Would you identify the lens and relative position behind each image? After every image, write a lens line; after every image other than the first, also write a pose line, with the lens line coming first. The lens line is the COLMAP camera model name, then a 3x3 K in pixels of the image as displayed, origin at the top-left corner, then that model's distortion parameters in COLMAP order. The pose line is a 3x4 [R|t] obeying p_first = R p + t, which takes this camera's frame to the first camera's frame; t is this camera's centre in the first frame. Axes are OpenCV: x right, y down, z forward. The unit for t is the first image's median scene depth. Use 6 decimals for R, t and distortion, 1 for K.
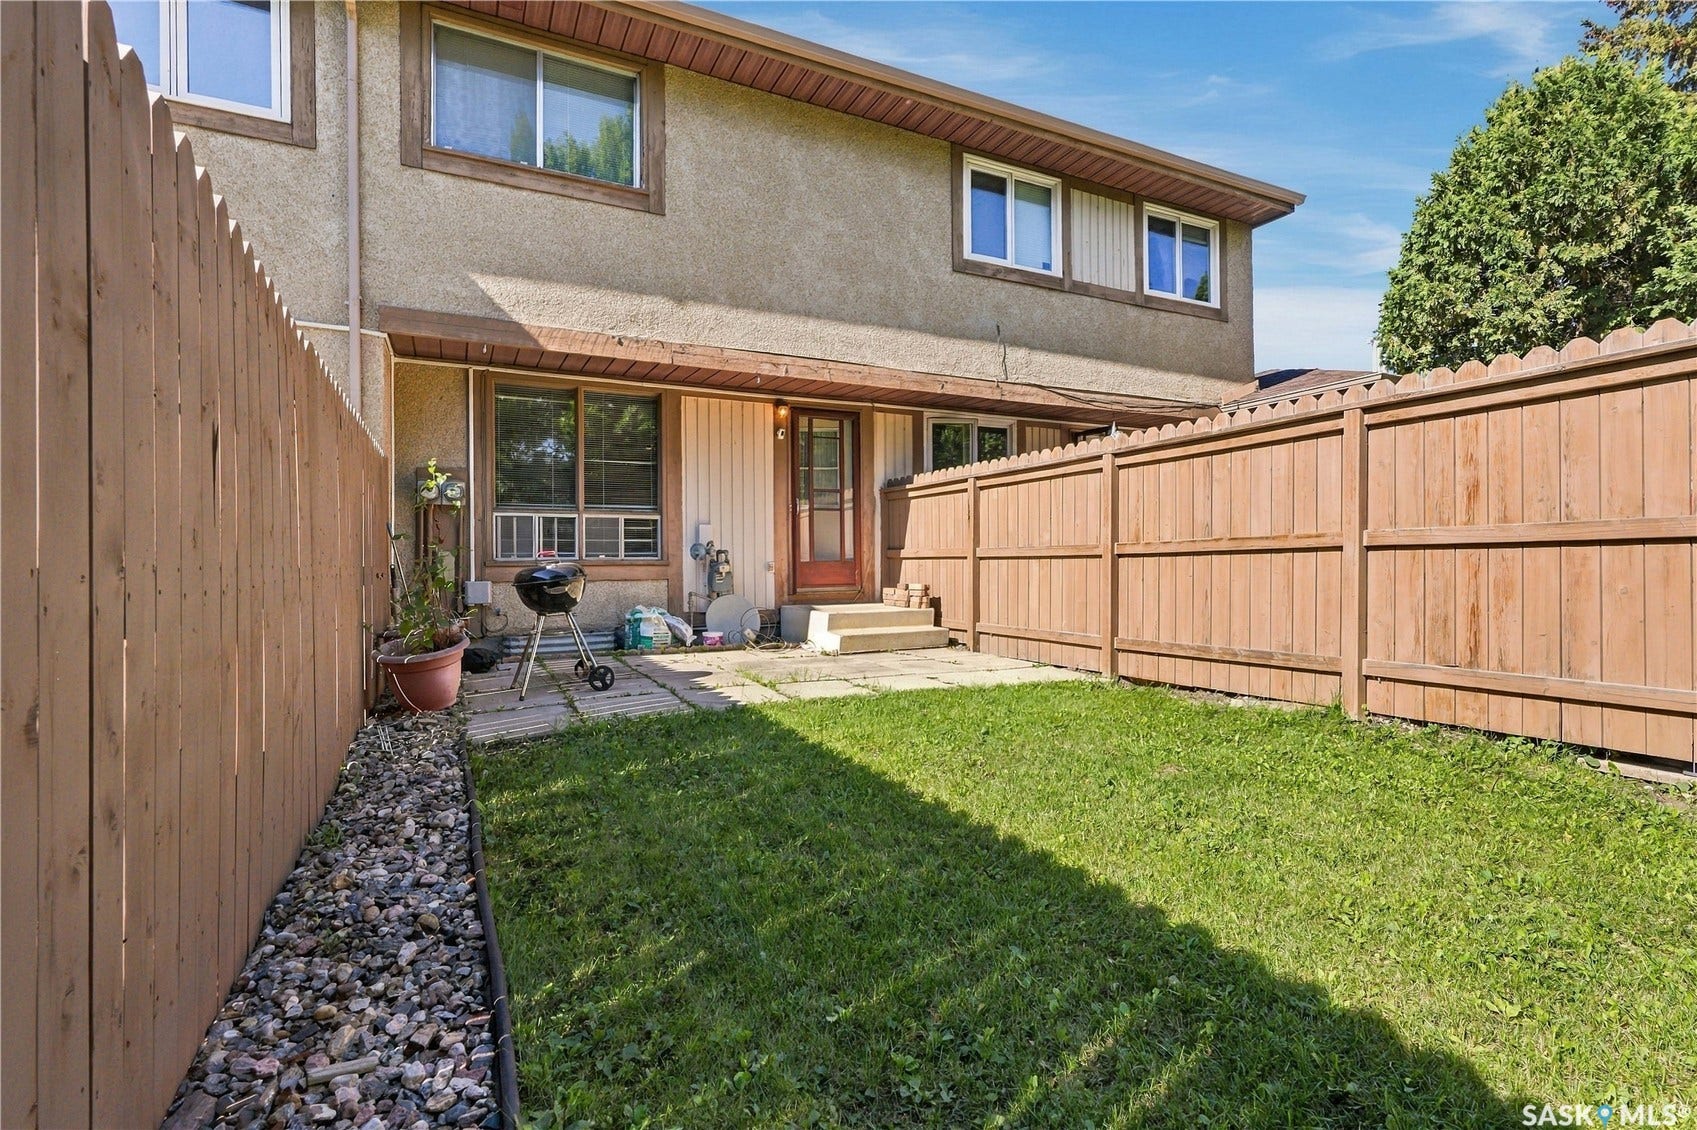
lens RADIAL K [[793.6, 0, 826.5], [0, 793.6, 561.4], [0, 0, 1]] dist [0.003551, -0.001082]
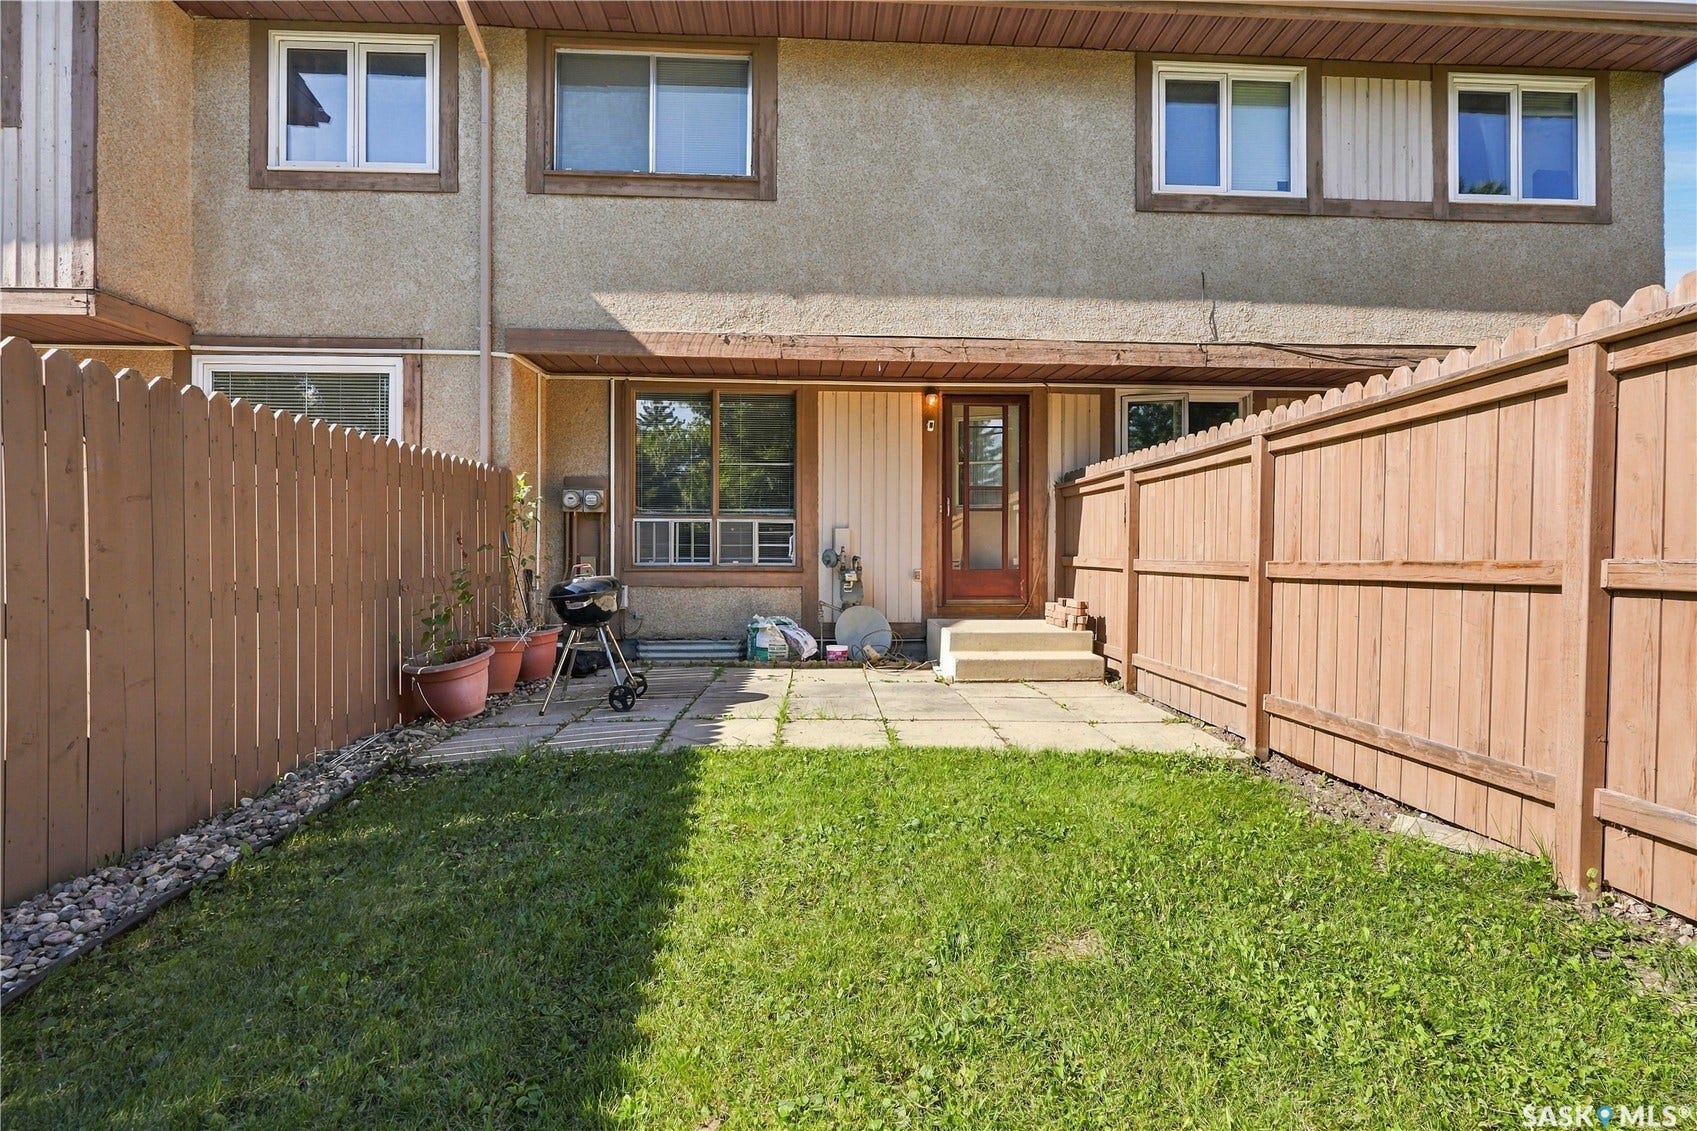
lens RADIAL K [[793.6, 0, 852.0], [0, 793.6, 555.5], [0, 0, 1]] dist [0.003551, -0.001082]
pose [[0.919396, 0.012370, -0.393138, 0.243518], [-0.009713, 0.999915, 0.008749, -0.024779], [0.393212, -0.004226, 0.919438, 0.164302]]
